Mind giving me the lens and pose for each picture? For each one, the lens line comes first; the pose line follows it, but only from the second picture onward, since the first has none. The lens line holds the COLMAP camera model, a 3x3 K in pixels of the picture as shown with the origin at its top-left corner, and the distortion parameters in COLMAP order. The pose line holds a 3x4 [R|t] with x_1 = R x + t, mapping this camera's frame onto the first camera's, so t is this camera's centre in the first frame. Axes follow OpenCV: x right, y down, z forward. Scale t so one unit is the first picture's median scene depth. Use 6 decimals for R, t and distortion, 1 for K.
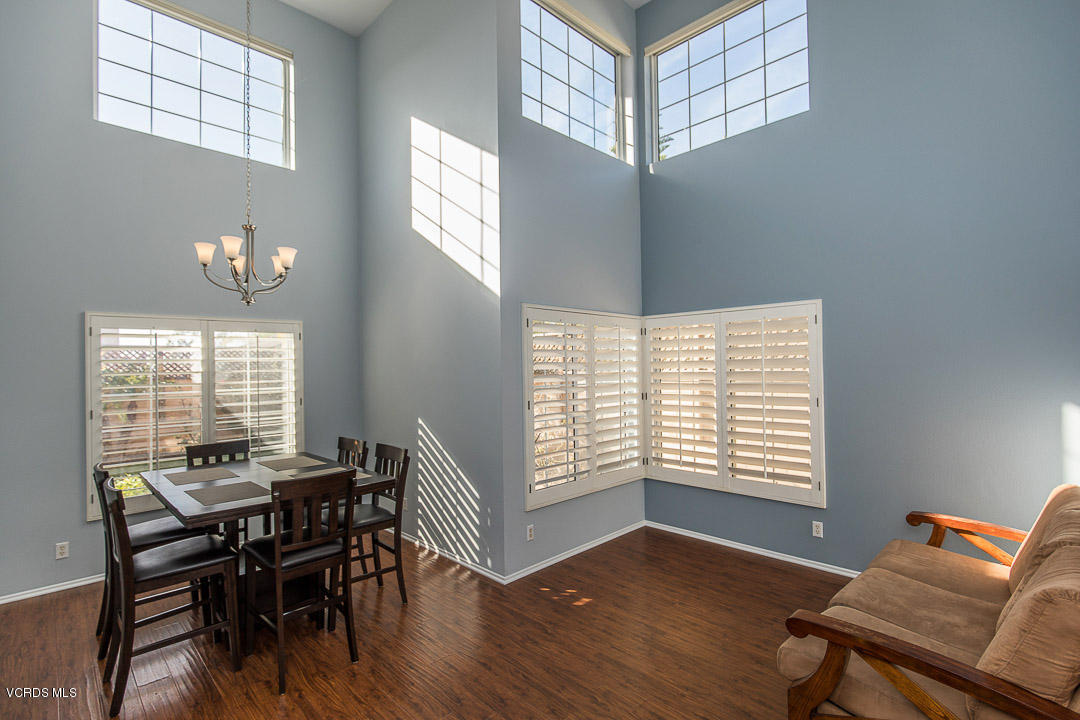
lens RADIAL K [[503.5, 0, 540.0], [0, 503.5, 360.0], [0, 0, 1]] dist [0.002178, 0.000630]
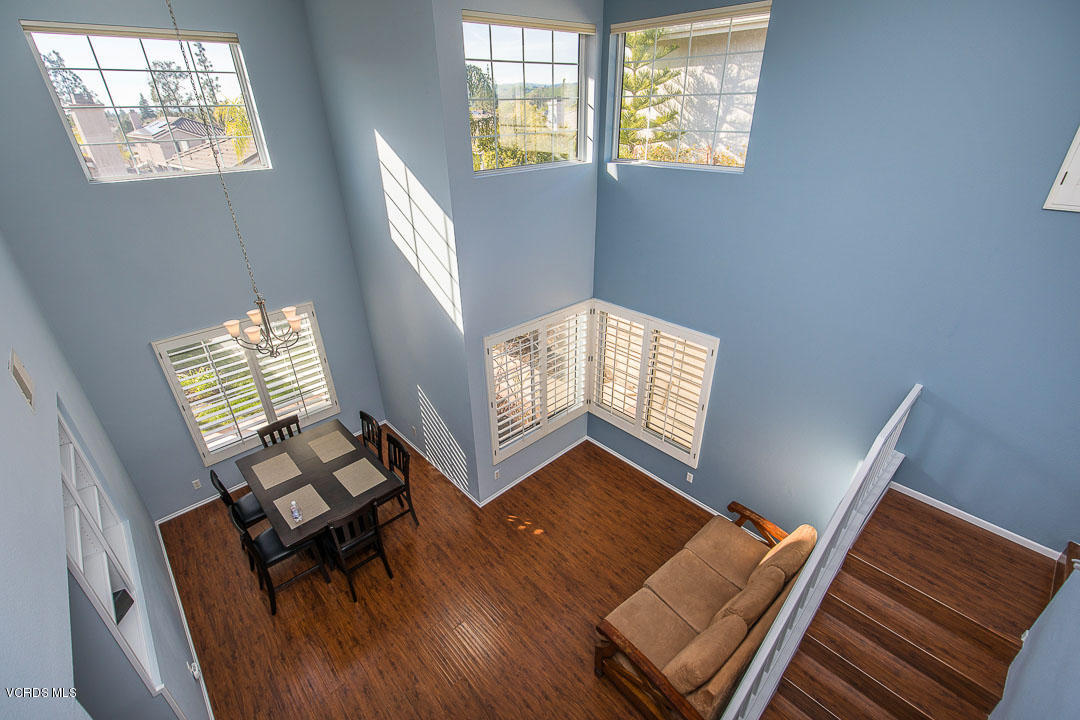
lens RADIAL K [[487.5, 0, 540.7], [0, 487.5, 357.2], [0, 0, 1]] dist [0.013113, -0.000194]
pose [[0.999533, 0.015226, -0.026495, 0.138741], [-0.000673, 0.877780, 0.479064, -0.638433], [0.030551, -0.478823, 0.877380, -0.102985]]
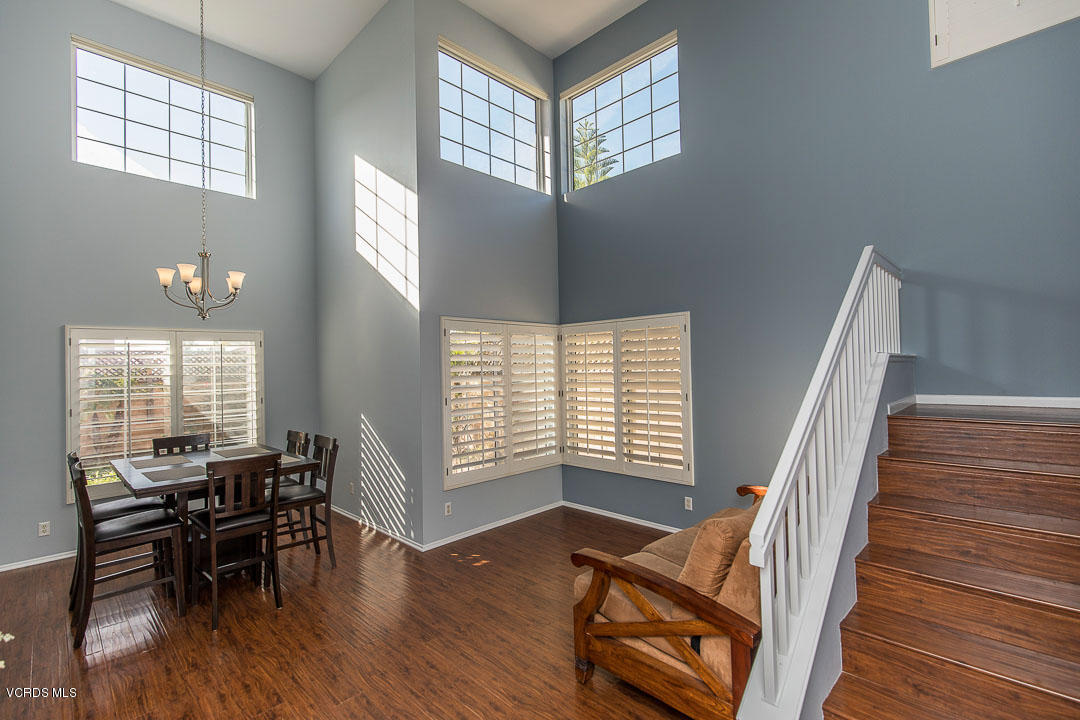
lens RADIAL K [[487.5, 0, 540.7], [0, 487.5, 357.2], [0, 0, 1]] dist [0.013113, -0.000194]
pose [[0.999909, -0.006524, 0.011799, 0.180979], [0.006594, 0.999961, -0.005944, -0.006695], [-0.011760, 0.006021, 0.999913, -0.151834]]
